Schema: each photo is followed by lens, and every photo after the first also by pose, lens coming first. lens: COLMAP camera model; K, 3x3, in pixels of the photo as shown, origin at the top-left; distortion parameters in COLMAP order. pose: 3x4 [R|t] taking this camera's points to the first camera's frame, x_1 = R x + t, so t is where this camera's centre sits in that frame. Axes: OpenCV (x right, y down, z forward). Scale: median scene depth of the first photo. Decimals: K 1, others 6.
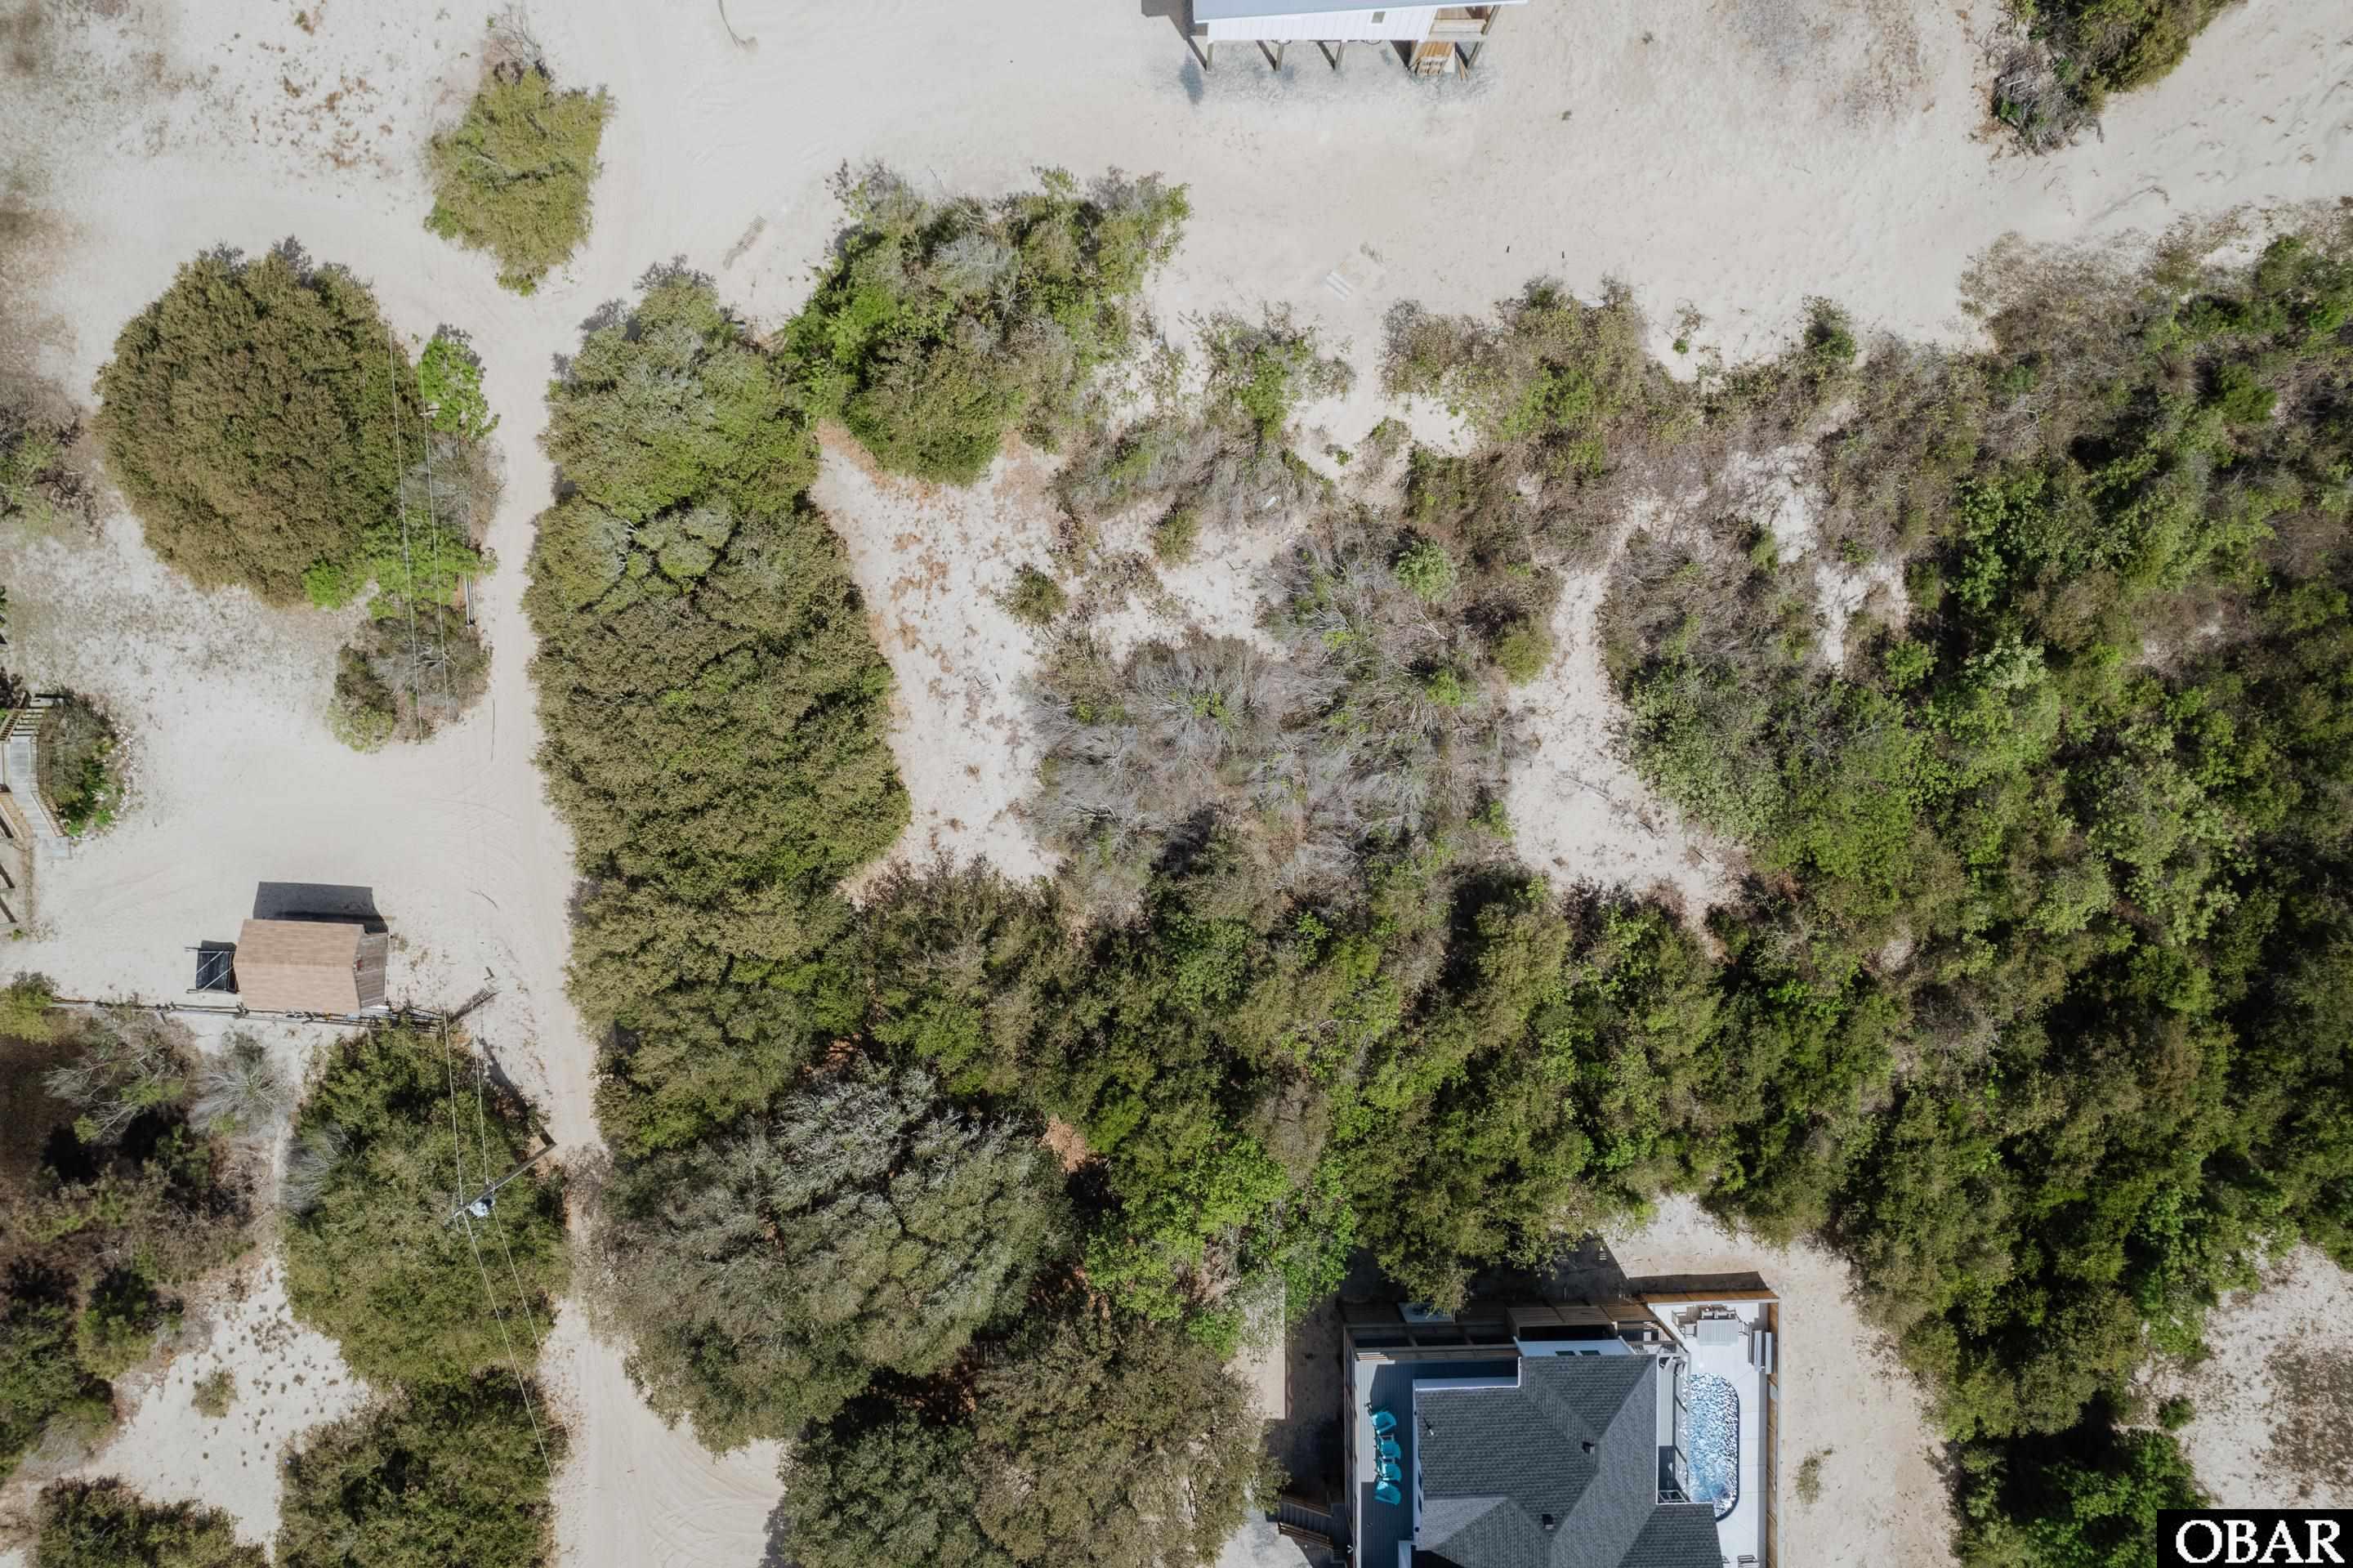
lens RADIAL K [[1507.7, 0, 1176.5], [0, 1507.7, 784.0], [0, 0, 1]] dist [-0.069583, 0.060377]
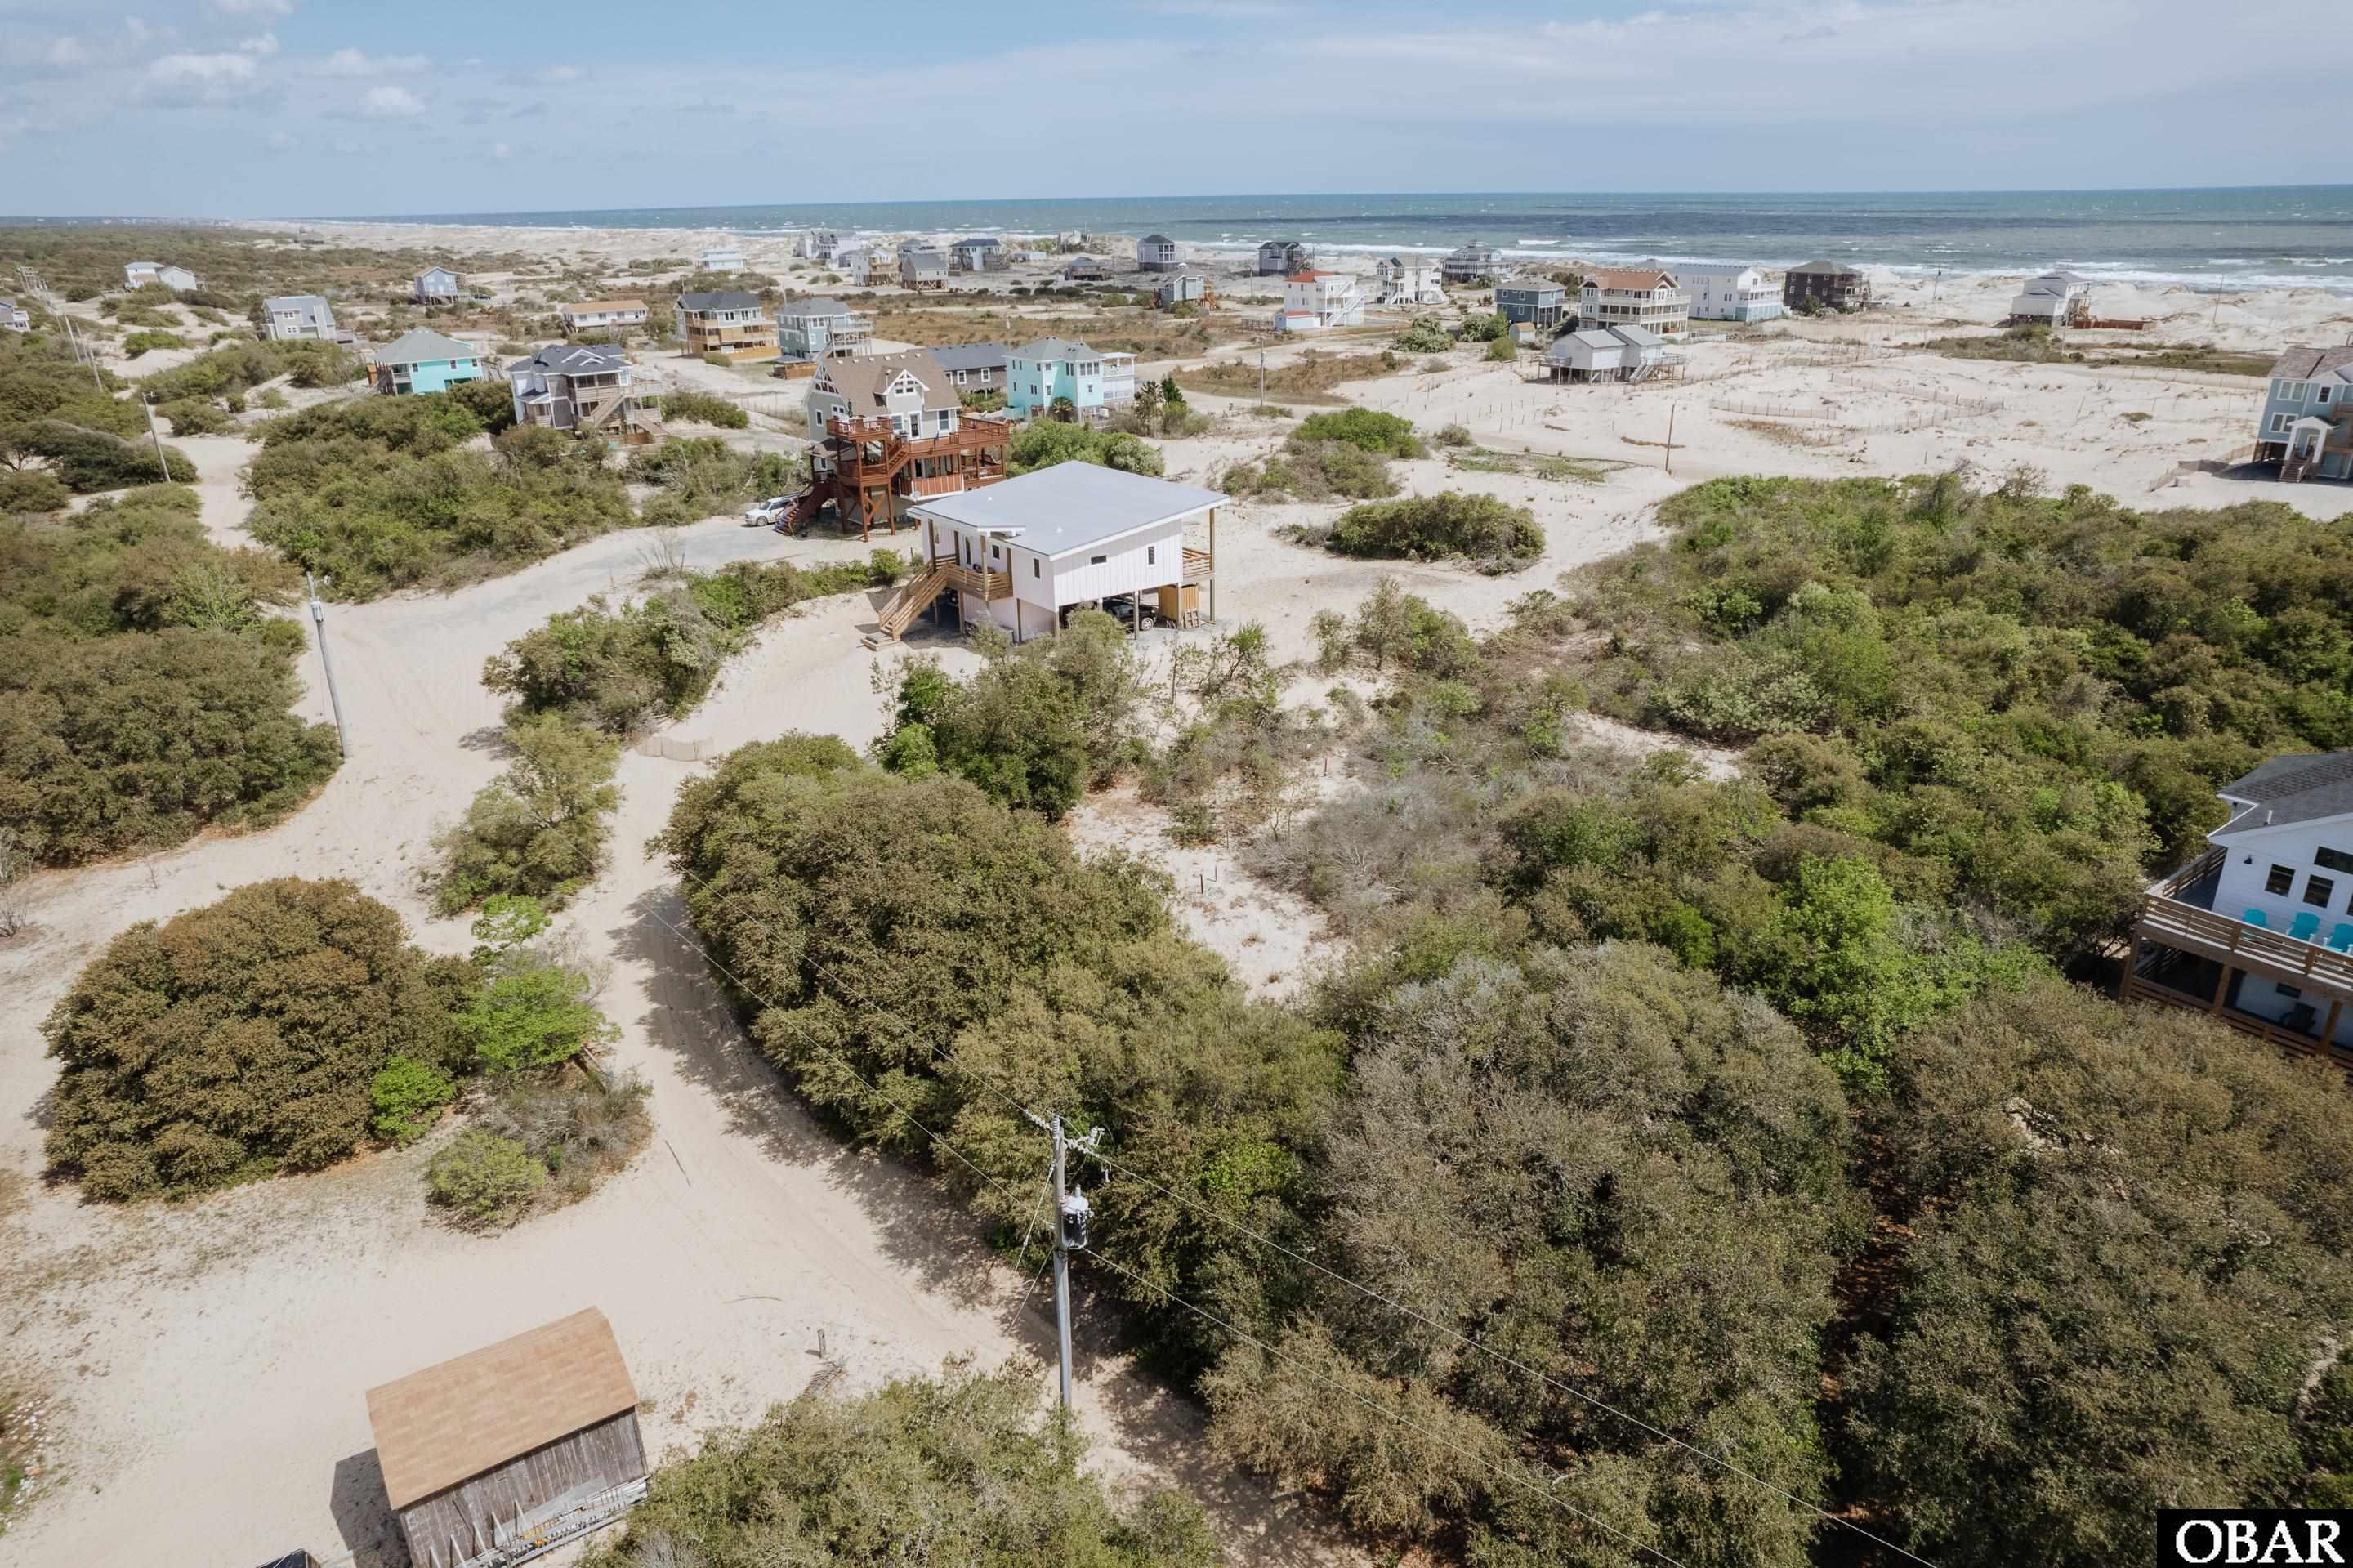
lens RADIAL K [[1502.2, 0, 1173.5], [0, 1502.2, 773.6], [0, 0, 1]] dist [-0.055798, 0.046446]
pose [[0.804328, -0.235690, 0.545441, -0.632821], [0.593195, 0.265556, -0.760000, 0.609587], [0.034280, 0.934842, 0.353405, 0.613146]]
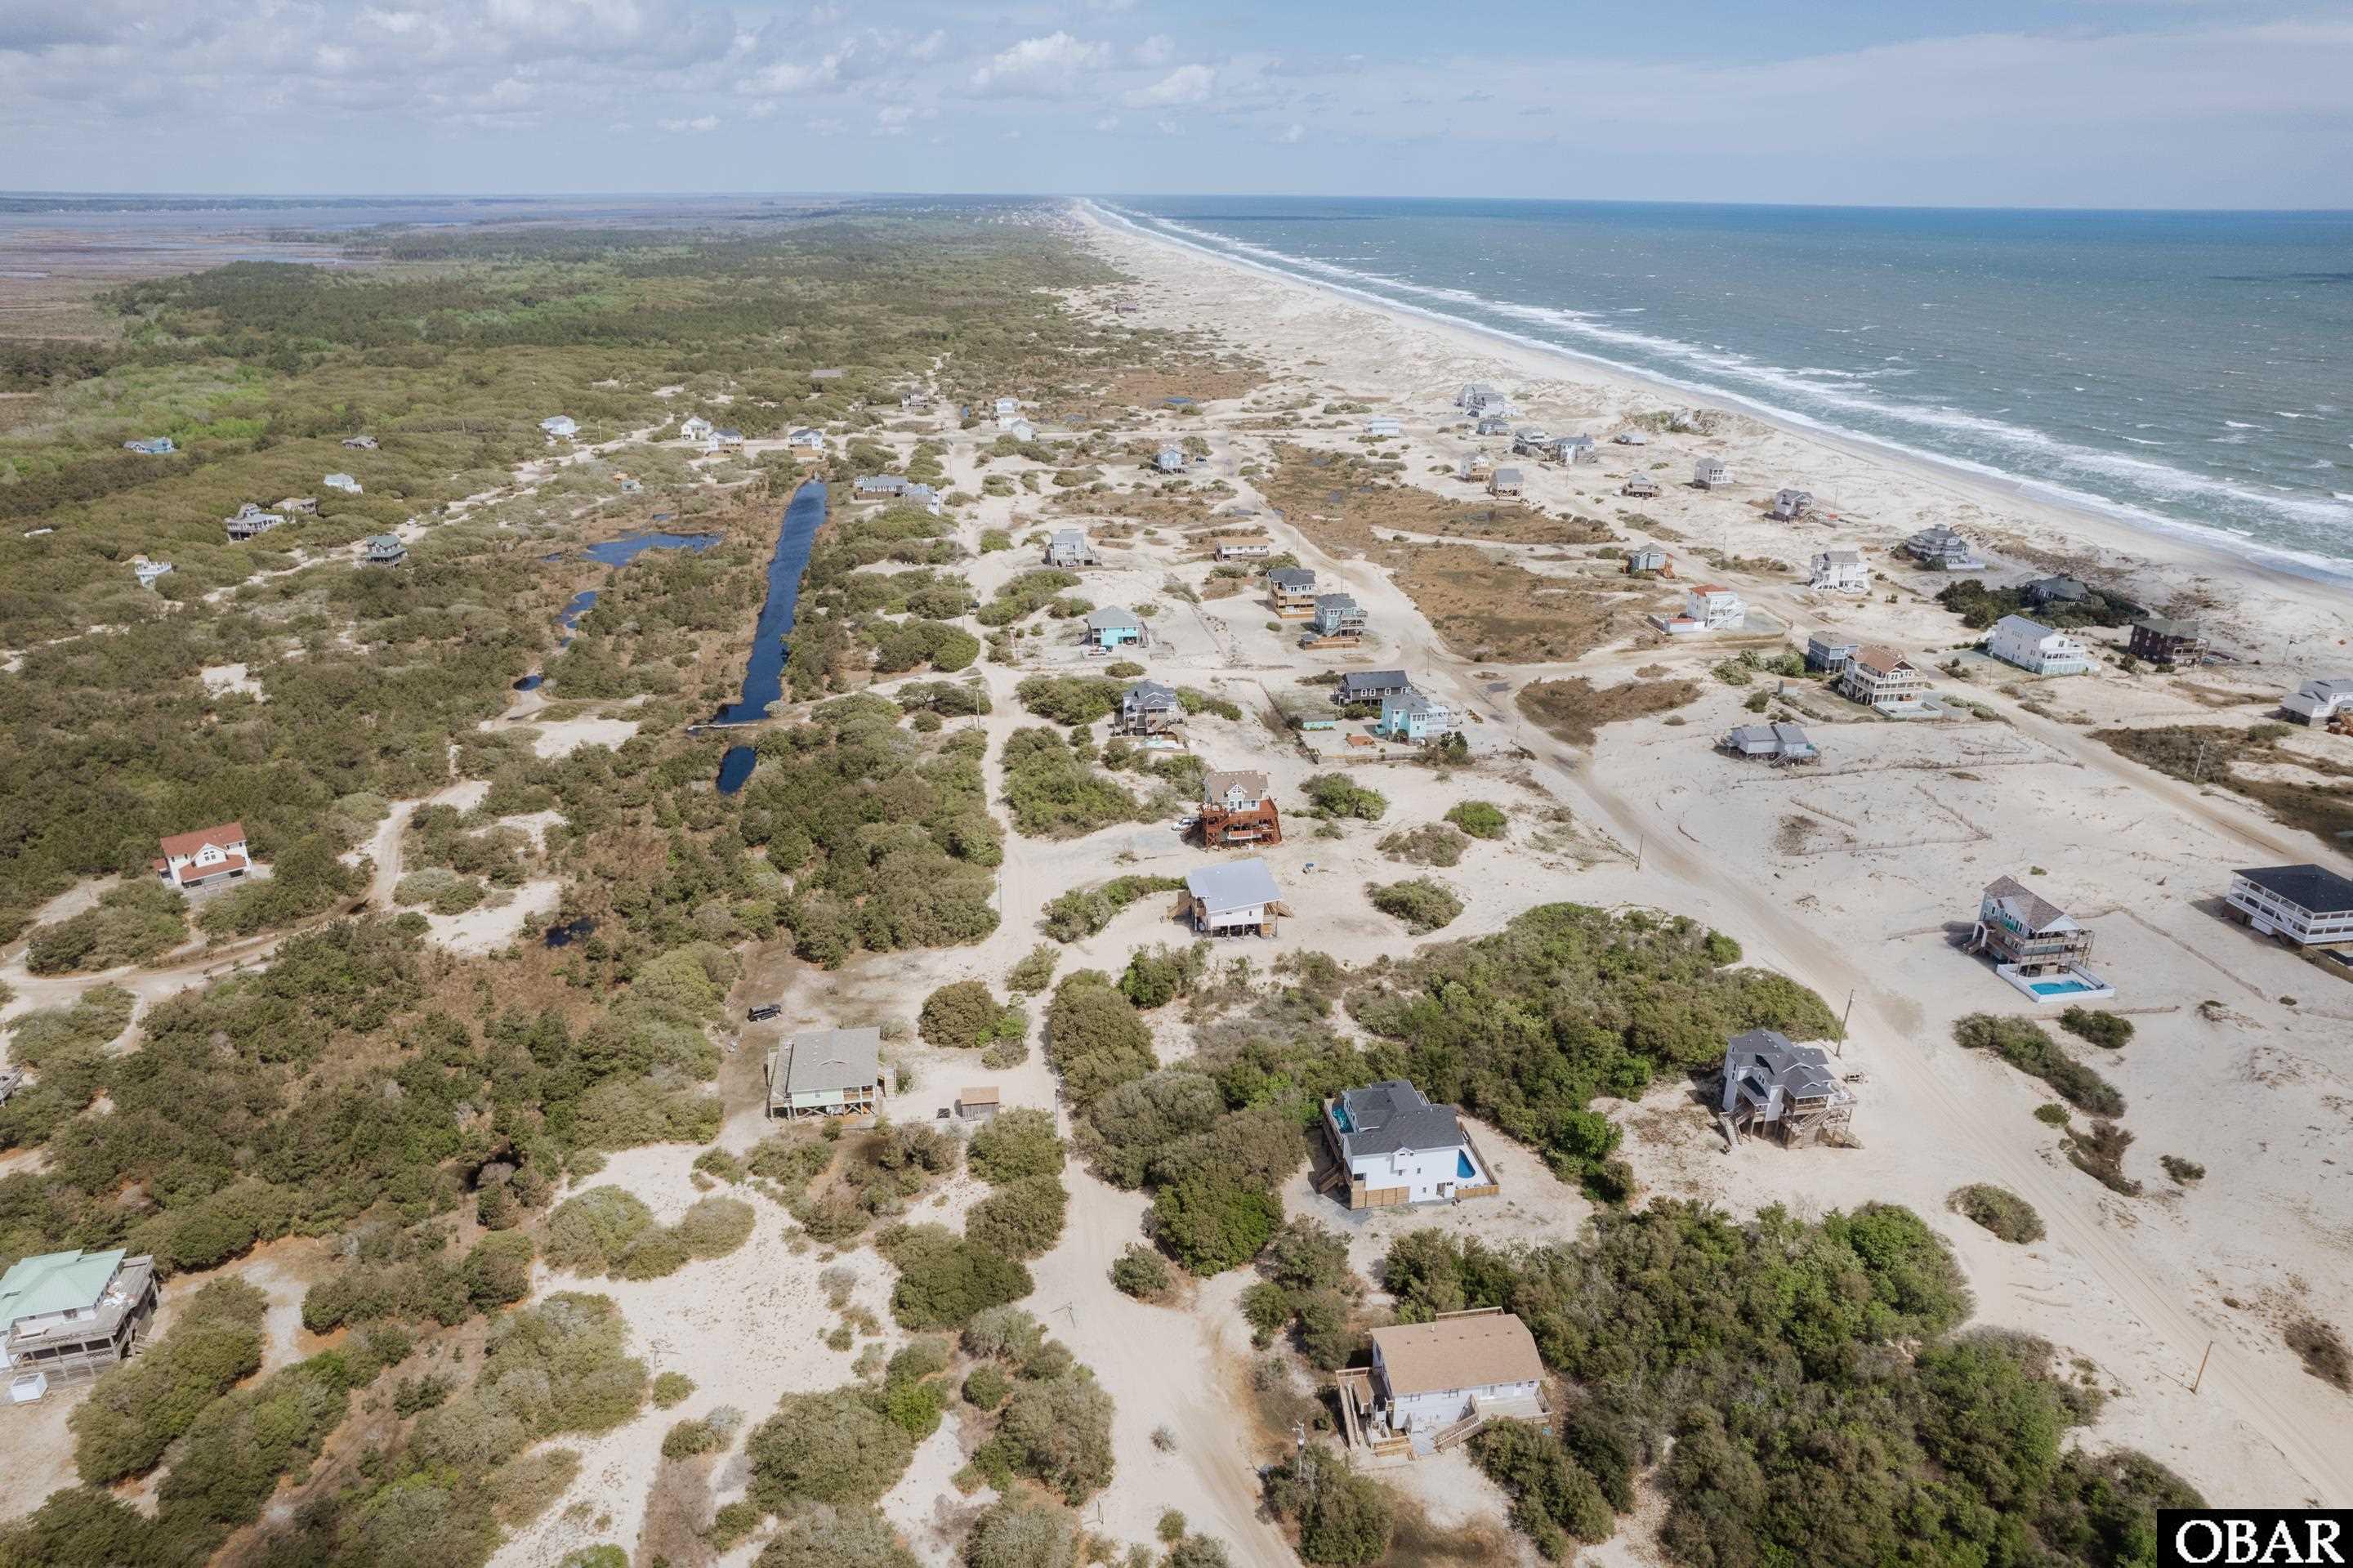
lens RADIAL K [[1502.2, 0, 1173.5], [0, 1502.2, 773.6], [0, 0, 1]] dist [-0.055798, 0.046446]
pose [[0.988680, -0.059257, 0.137843, -0.582450], [0.149833, 0.341710, -0.927785, 2.959547], [0.007875, 0.937936, 0.346720, -0.773227]]
